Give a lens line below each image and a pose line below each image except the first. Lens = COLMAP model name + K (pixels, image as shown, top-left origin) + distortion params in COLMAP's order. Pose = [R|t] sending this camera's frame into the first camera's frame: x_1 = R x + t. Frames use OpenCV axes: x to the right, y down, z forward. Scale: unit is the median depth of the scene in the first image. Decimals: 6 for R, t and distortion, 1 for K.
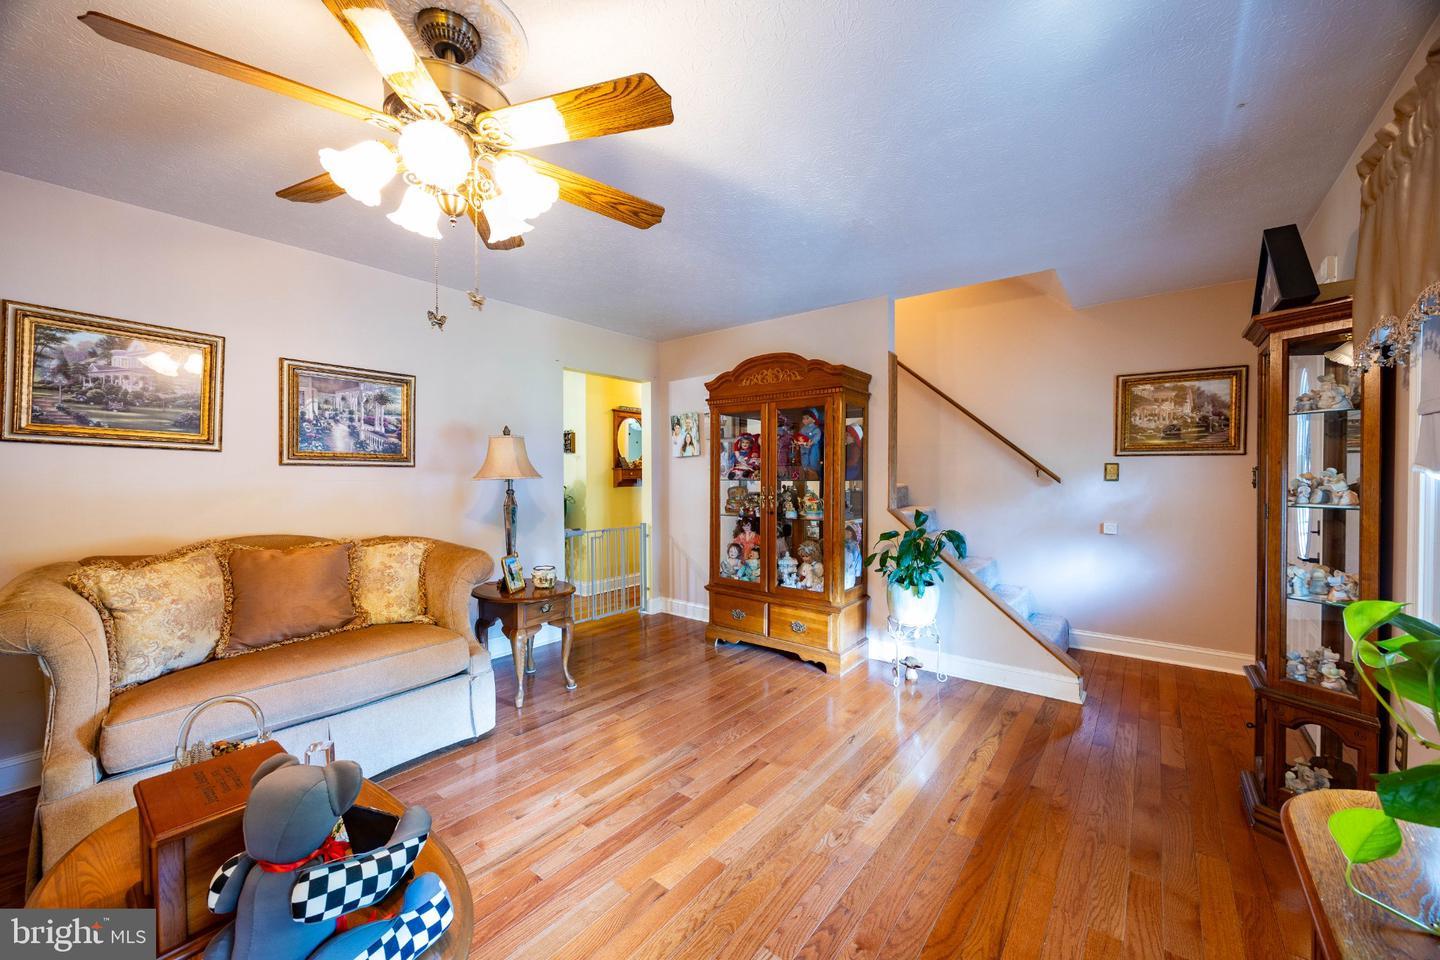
lens RADIAL K [[548.1, 0, 718.8], [0, 548.1, 481.2], [0, 0, 1]] dist [-0.002598, 0.000241]
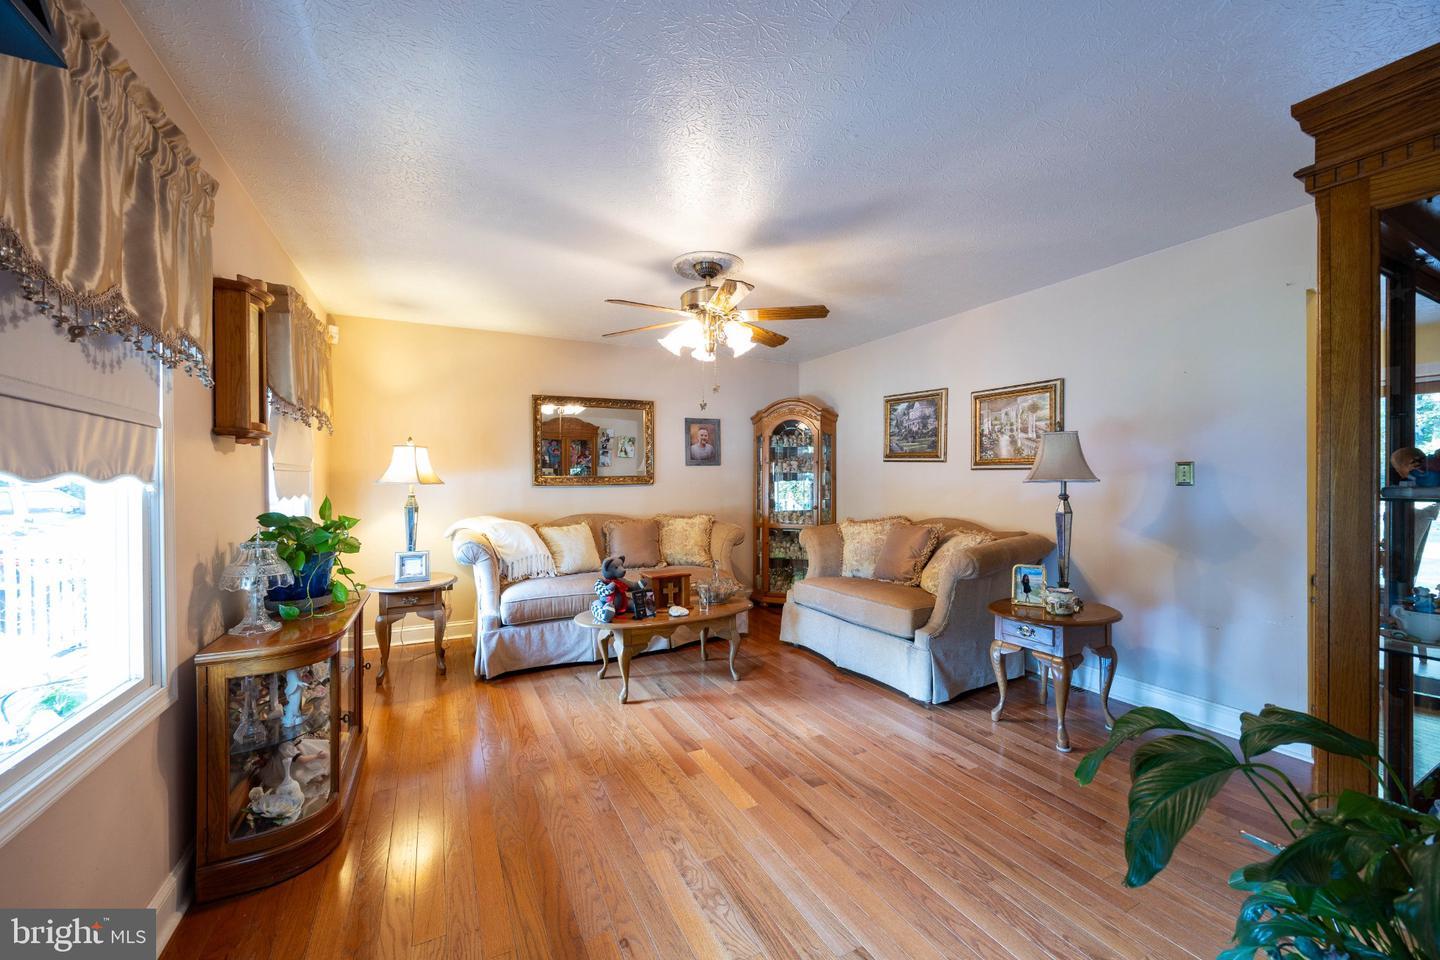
lens RADIAL K [[548.1, 0, 719.5], [0, 548.1, 477.2], [0, 0, 1]] dist [-0.002598, 0.000241]
pose [[-0.407251, 0.003580, -0.913309, 0.685783], [-0.005149, 0.999967, 0.006215, -0.015132], [0.913302, 0.007233, -0.407220, 0.923833]]
